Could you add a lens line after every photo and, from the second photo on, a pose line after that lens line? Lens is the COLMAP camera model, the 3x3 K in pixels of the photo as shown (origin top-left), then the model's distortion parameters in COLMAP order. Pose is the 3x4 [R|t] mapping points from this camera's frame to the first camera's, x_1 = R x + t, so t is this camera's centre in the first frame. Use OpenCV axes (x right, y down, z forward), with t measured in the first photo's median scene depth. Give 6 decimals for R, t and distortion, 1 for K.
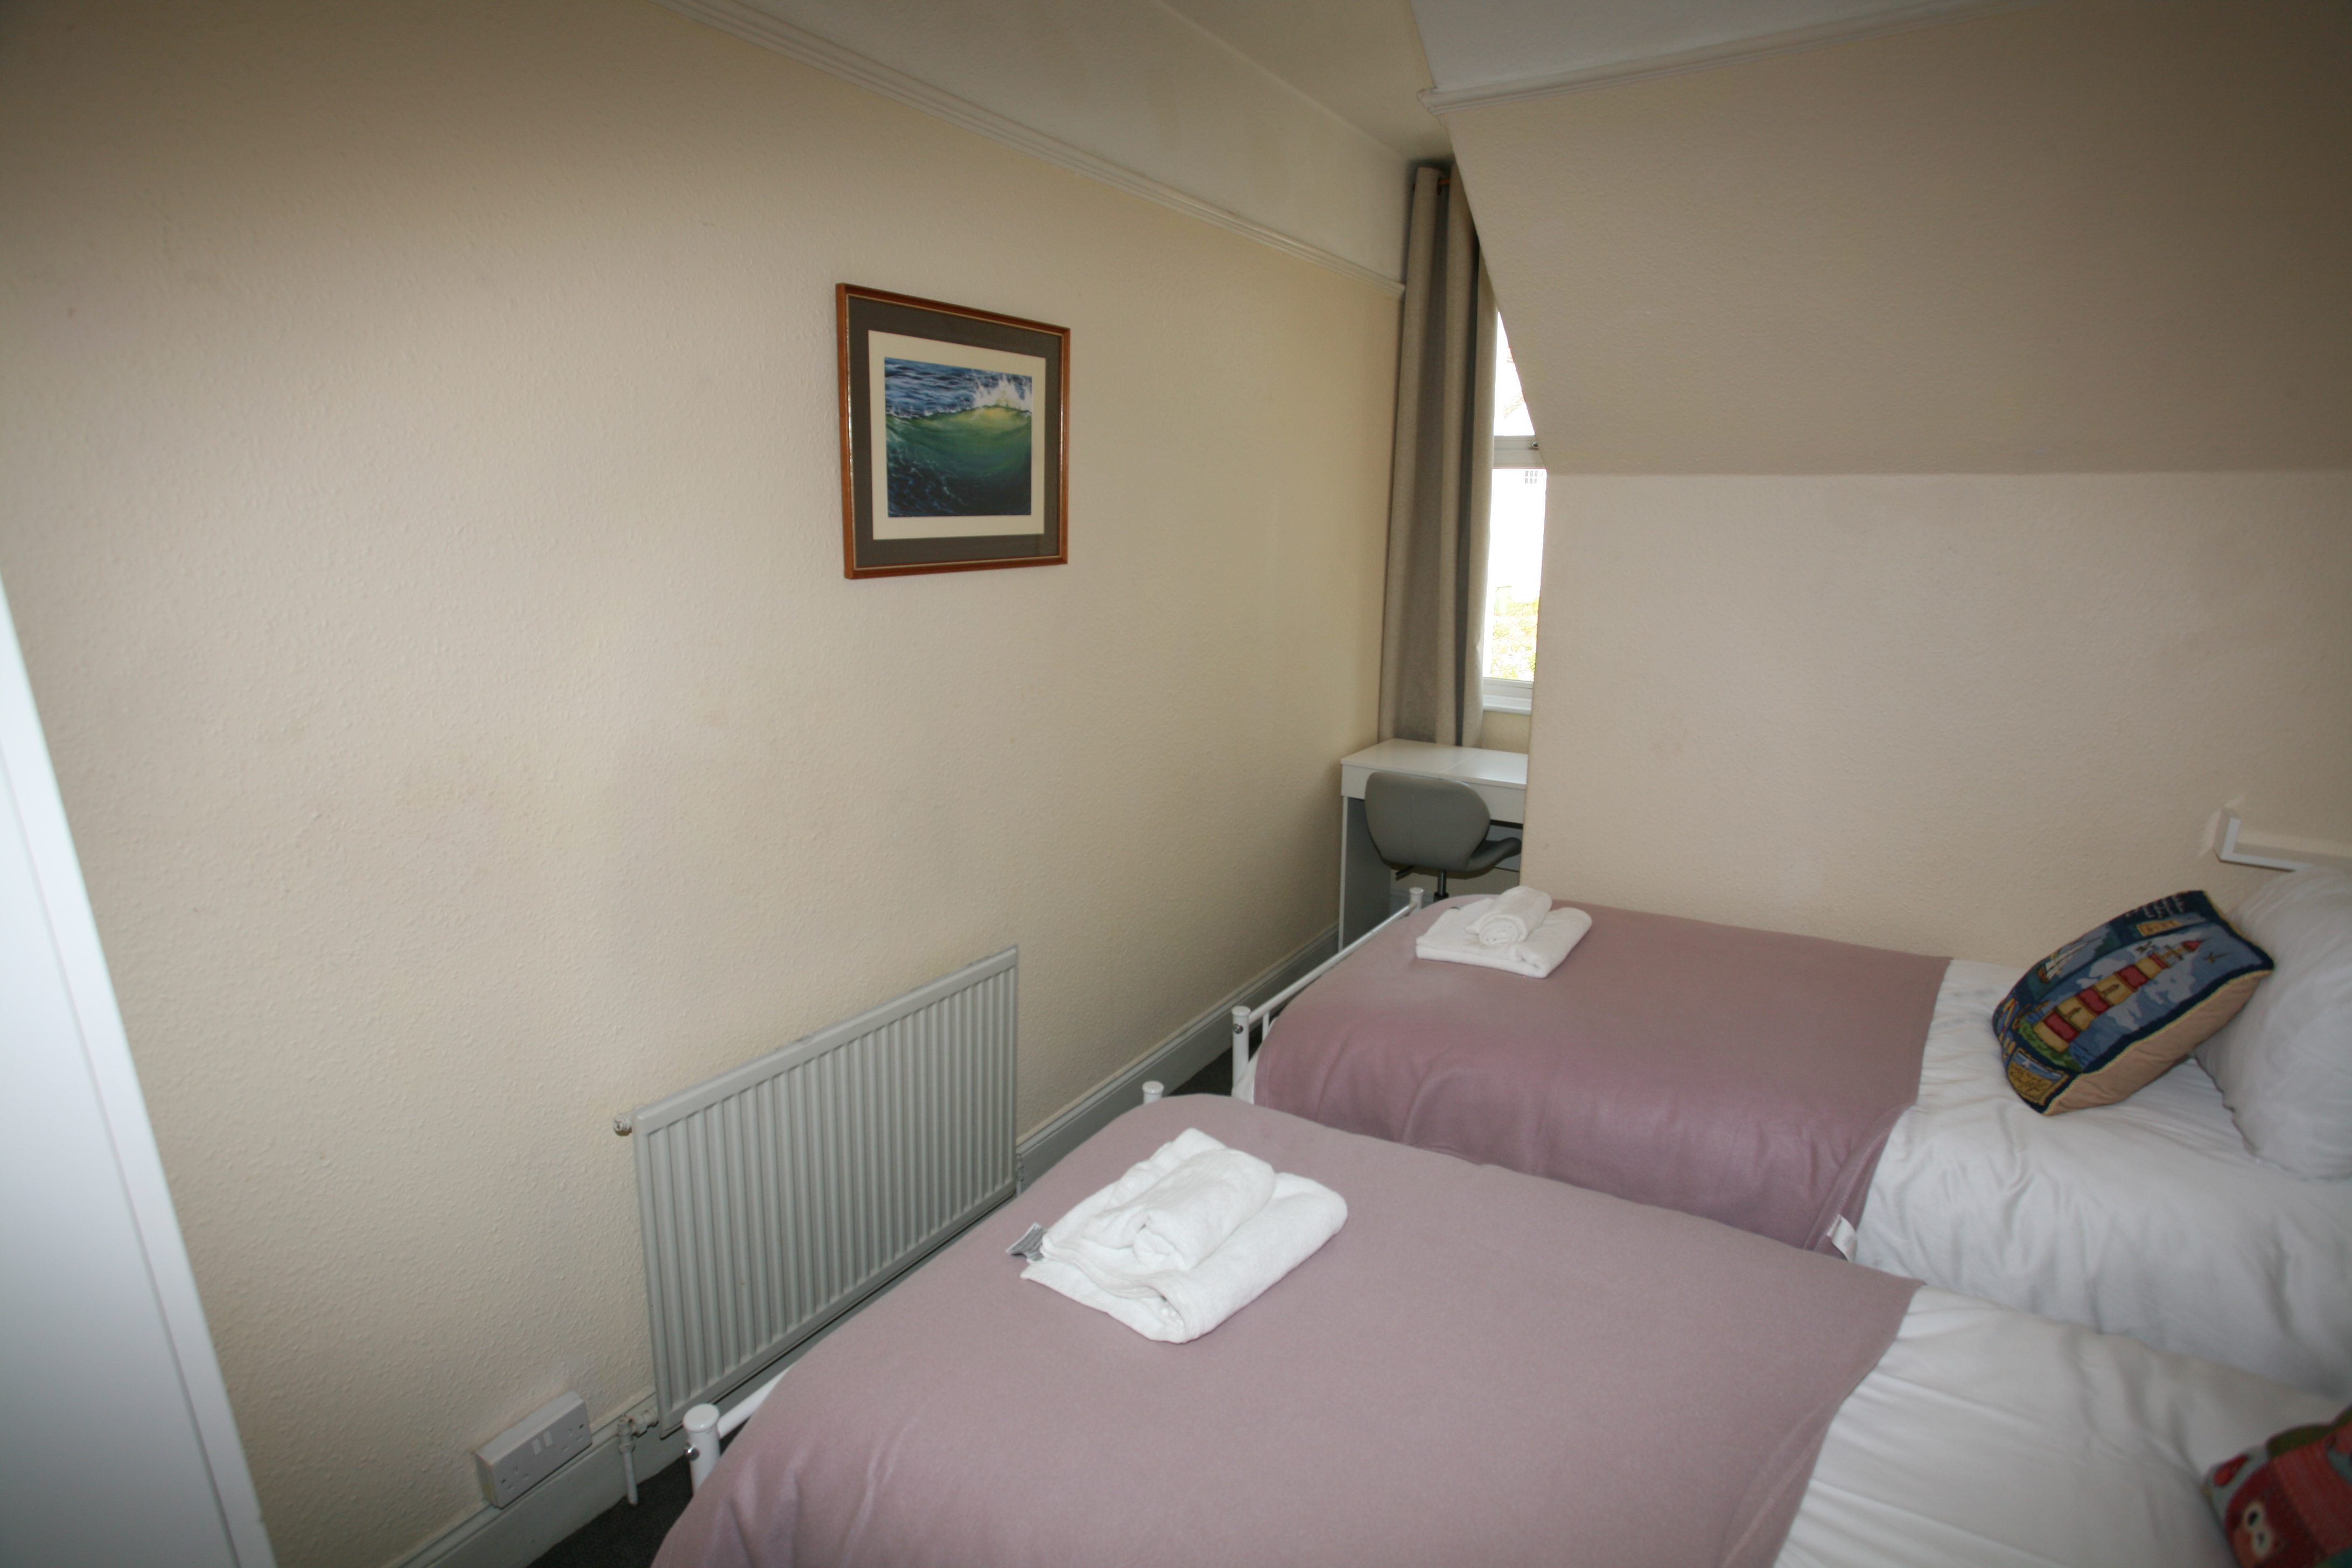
lens RADIAL K [[1151.9, 0, 1176.0], [0, 1151.9, 784.0], [0, 0, 1]] dist [-0.075723, 0.032219]
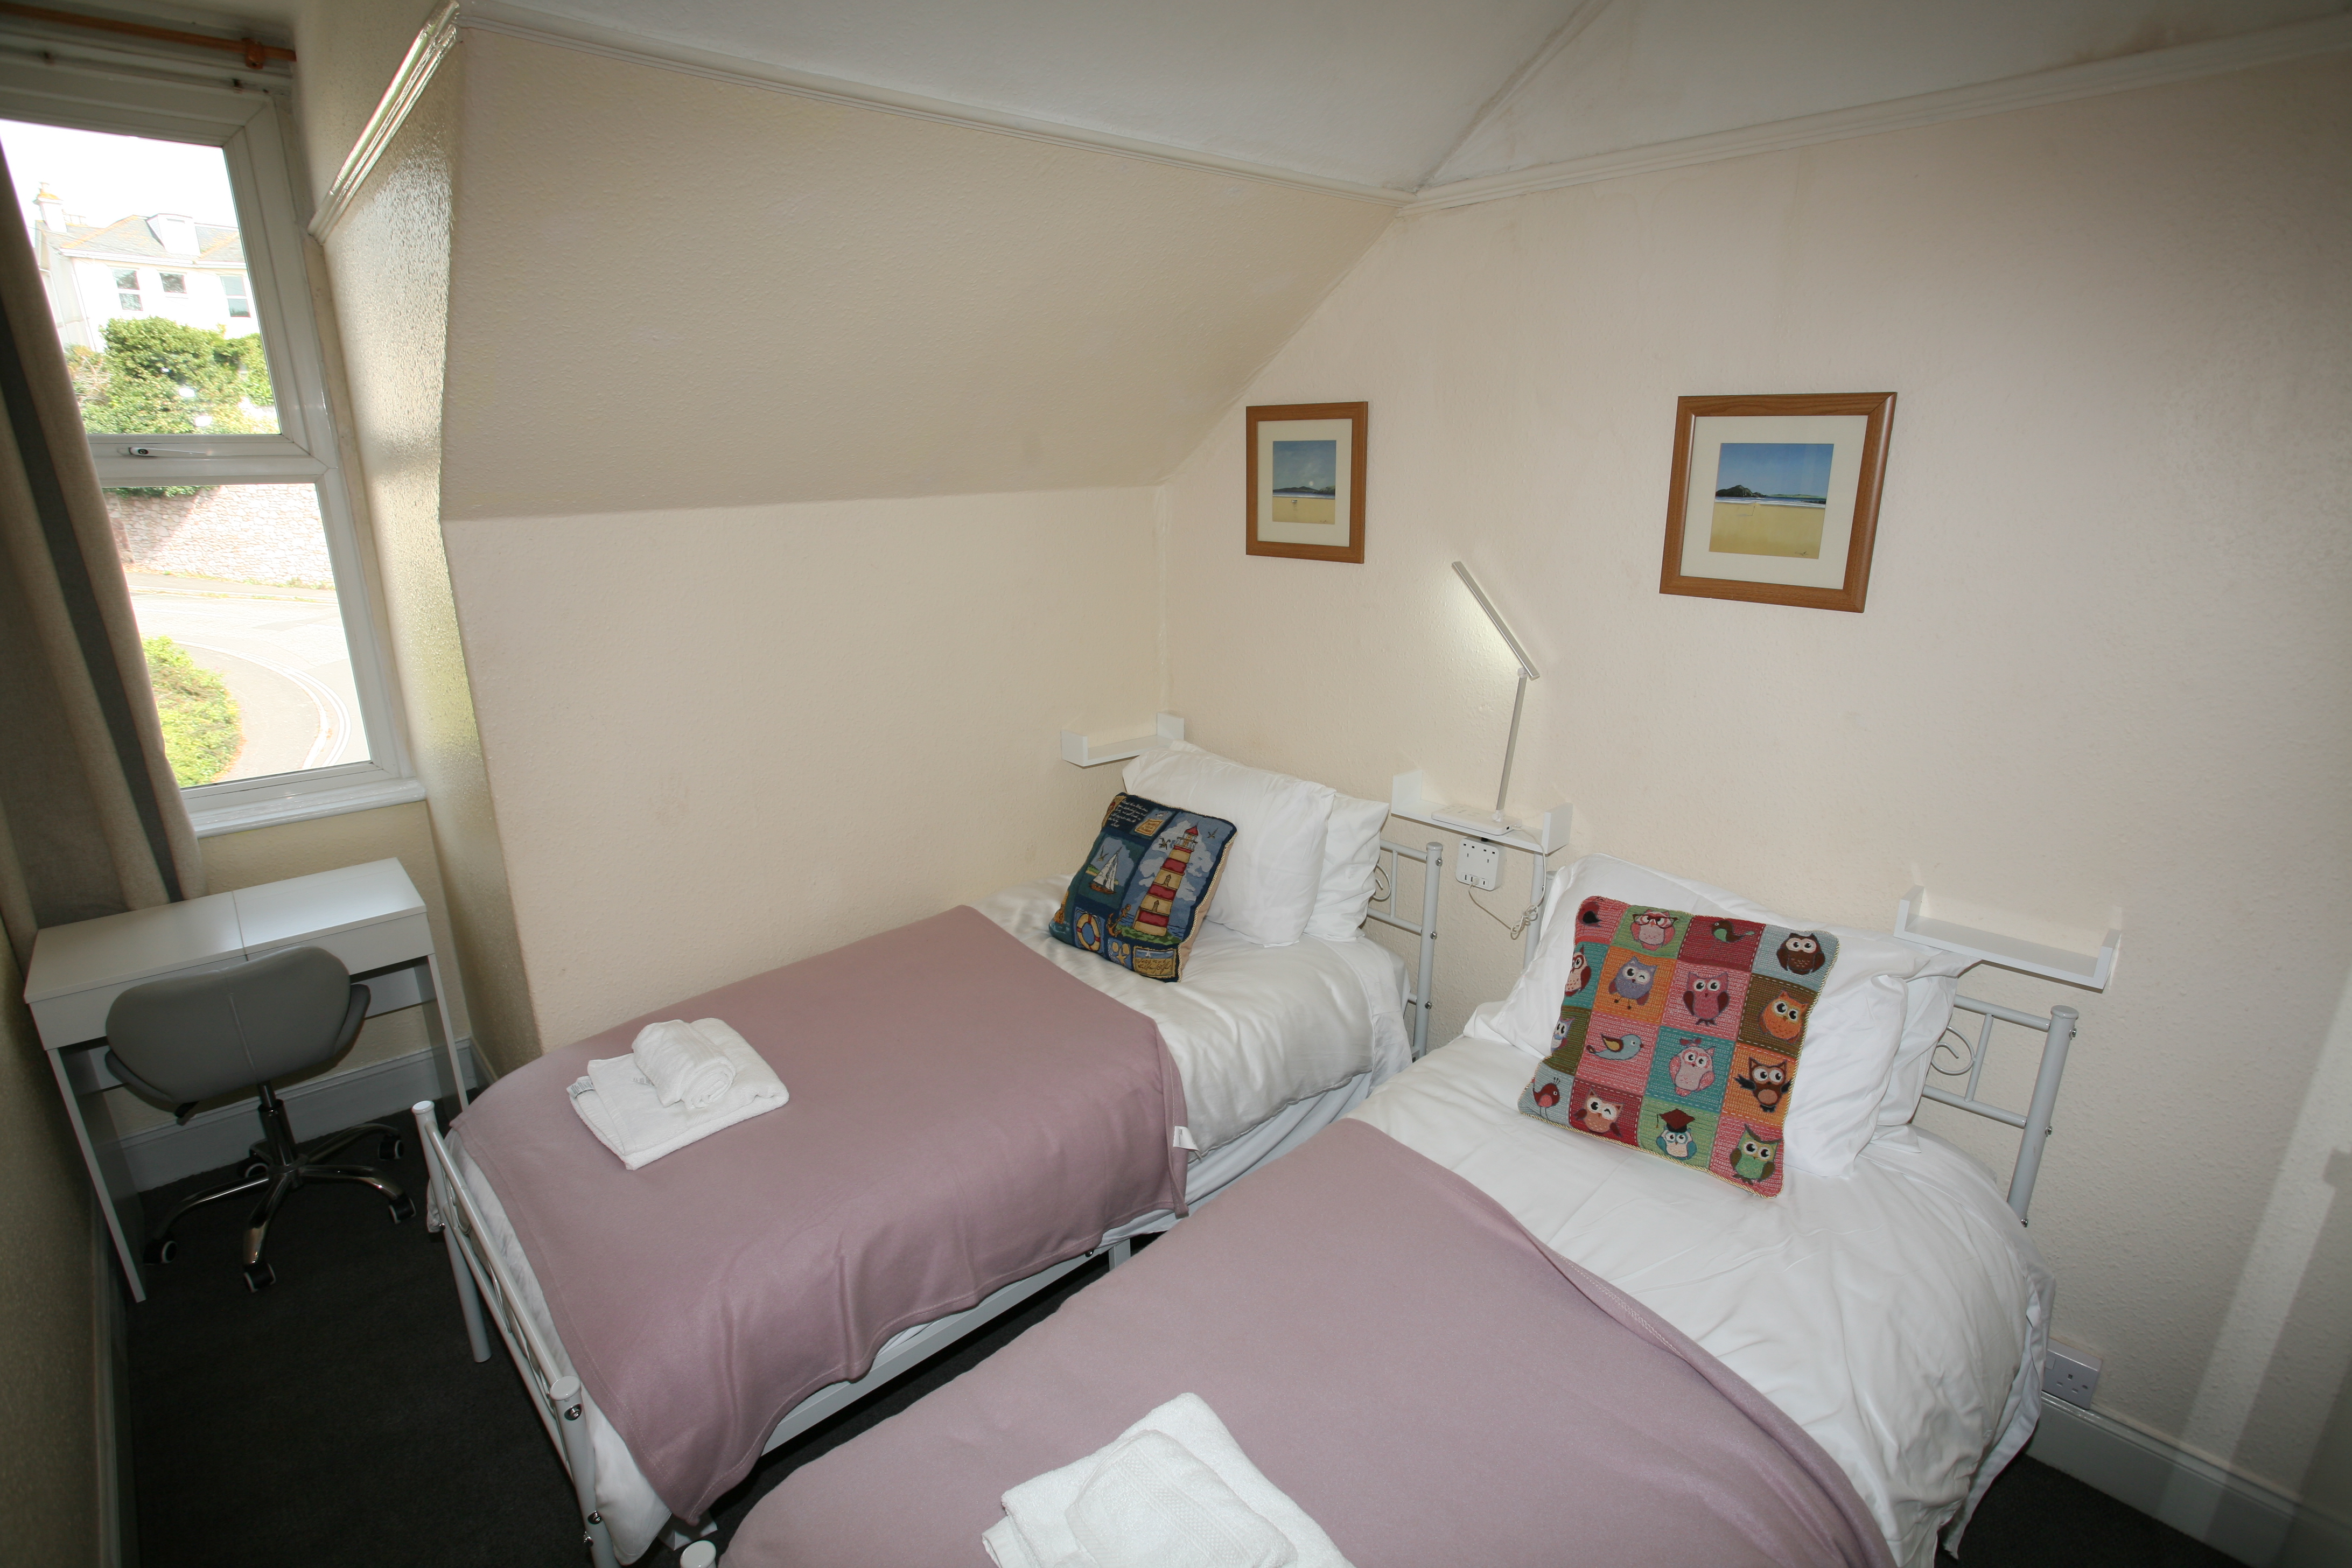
lens RADIAL K [[1151.9, 0, 1176.0], [0, 1151.9, 784.0], [0, 0, 1]] dist [-0.075723, 0.032219]
pose [[0.238897, -0.281239, 0.929426, -0.458514], [0.229923, 0.946305, 0.227247, -0.251330], [-0.943432, 0.159408, 0.290733, 0.540505]]
